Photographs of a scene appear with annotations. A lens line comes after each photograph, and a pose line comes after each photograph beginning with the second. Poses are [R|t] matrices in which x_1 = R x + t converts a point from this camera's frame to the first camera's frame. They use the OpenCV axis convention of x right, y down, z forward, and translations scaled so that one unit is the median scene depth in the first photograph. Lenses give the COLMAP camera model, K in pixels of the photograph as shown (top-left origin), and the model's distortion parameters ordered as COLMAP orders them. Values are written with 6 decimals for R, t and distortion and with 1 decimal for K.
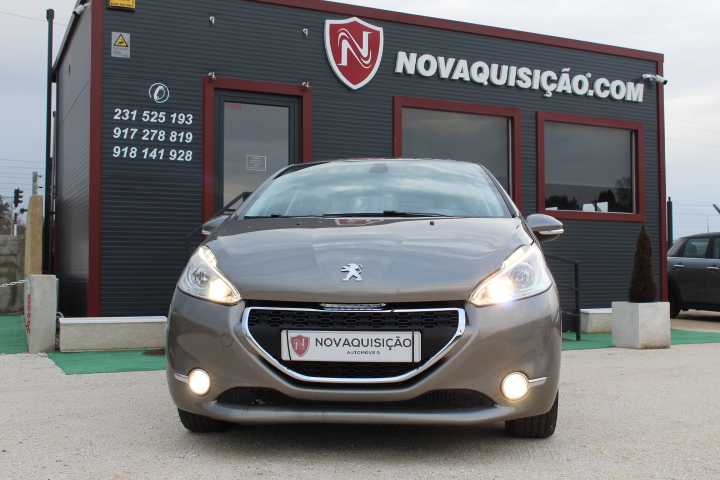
lens RADIAL K [[840.7, 0, 358.0], [0, 840.7, 238.1], [0, 0, 1]] dist [-0.098840, 0.000000]
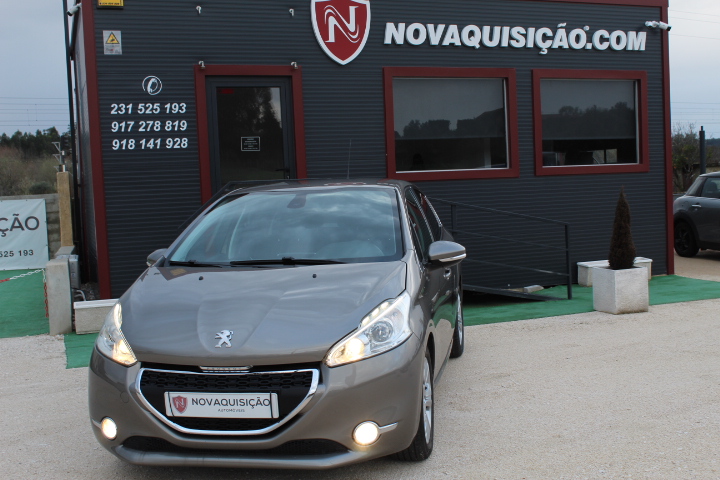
lens RADIAL K [[840.7, 0, 361.4], [0, 840.7, 240.9], [0, 0, 1]] dist [-0.098840, 0.000000]
pose [[0.995311, -0.035710, -0.089888, 0.115443], [0.045619, 0.992804, 0.110723, -0.084641], [0.085288, -0.114304, 0.989778, -0.045894]]
